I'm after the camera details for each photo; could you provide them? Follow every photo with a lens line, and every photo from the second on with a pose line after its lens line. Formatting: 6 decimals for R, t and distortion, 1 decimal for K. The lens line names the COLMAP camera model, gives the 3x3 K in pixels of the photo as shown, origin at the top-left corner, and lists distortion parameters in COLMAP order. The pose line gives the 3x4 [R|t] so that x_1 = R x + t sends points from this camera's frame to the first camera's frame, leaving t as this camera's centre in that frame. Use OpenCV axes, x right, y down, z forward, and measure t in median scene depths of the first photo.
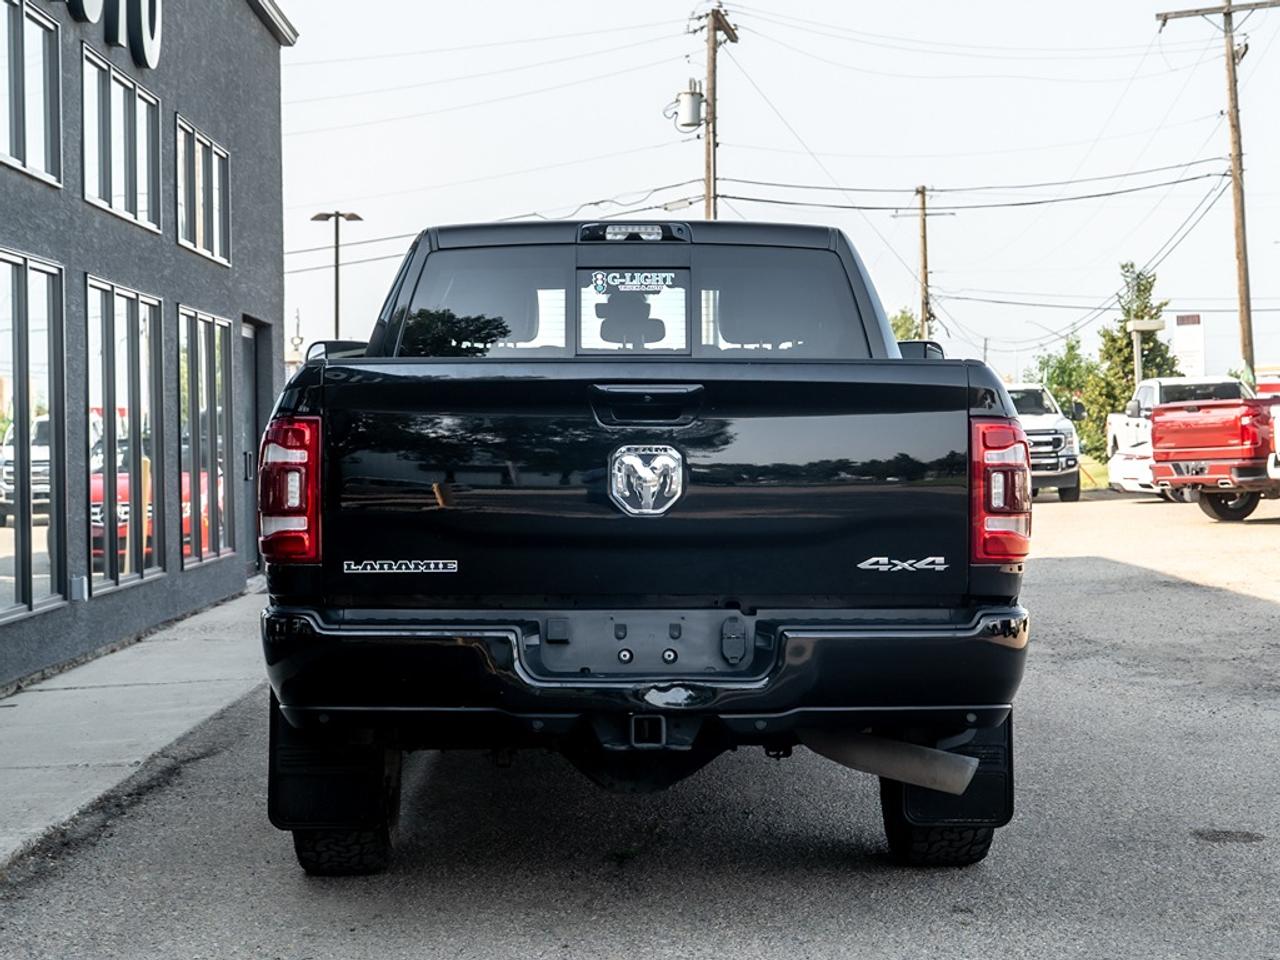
lens RADIAL K [[2360.0, 0, 639.5], [0, 2360.0, 479.9], [0, 0, 1]] dist [-0.006038, 0.000000]
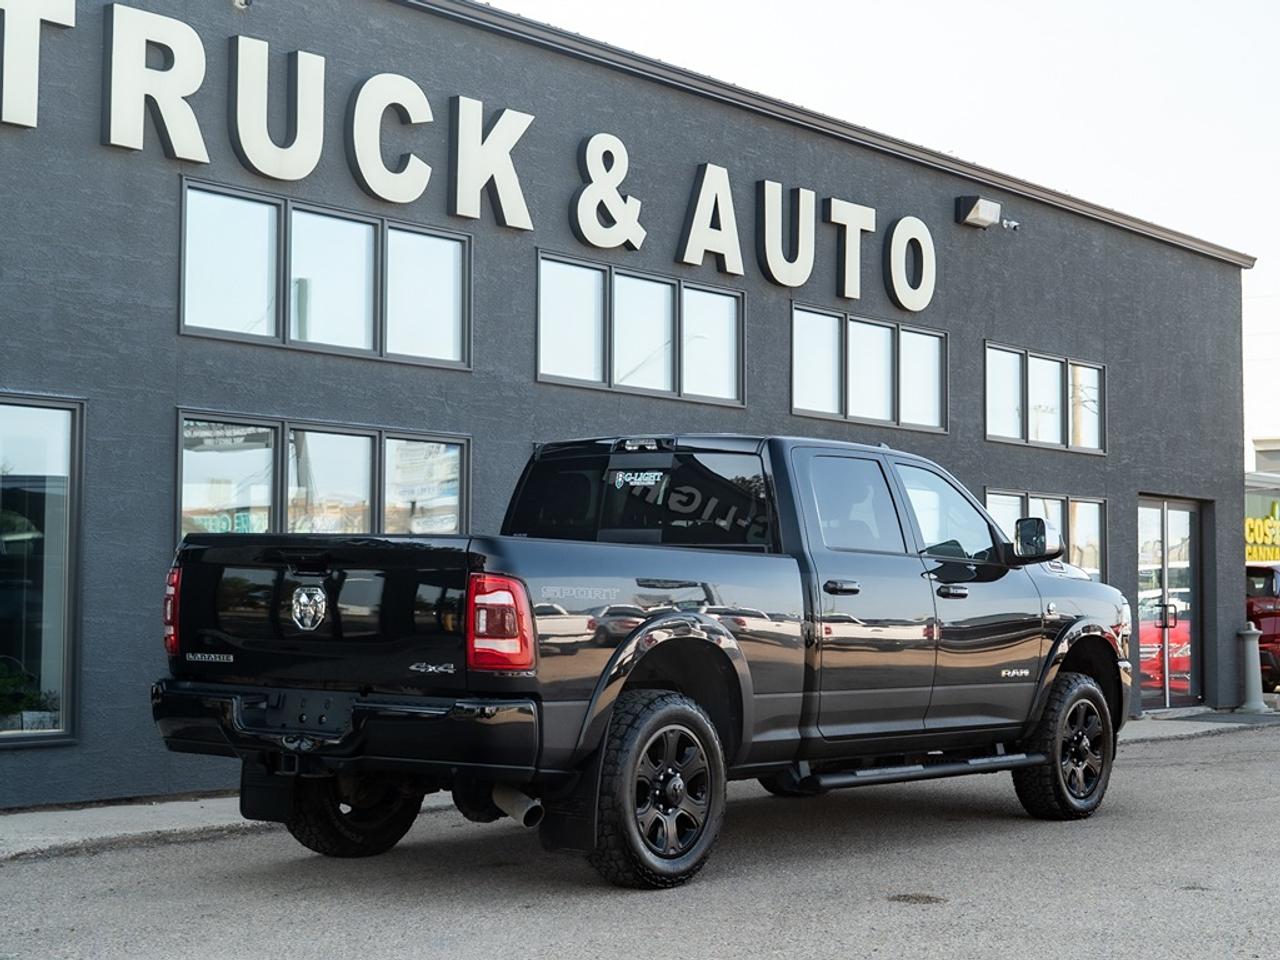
lens RADIAL K [[2360.0, 0, 641.3], [0, 2360.0, 480.7], [0, 0, 1]] dist [-0.006038, 0.000000]
pose [[0.808288, -0.007193, -0.588744, 1.135702], [-0.034937, 0.997578, -0.060153, 0.001376], [0.587750, 0.069190, 0.806079, -0.178834]]
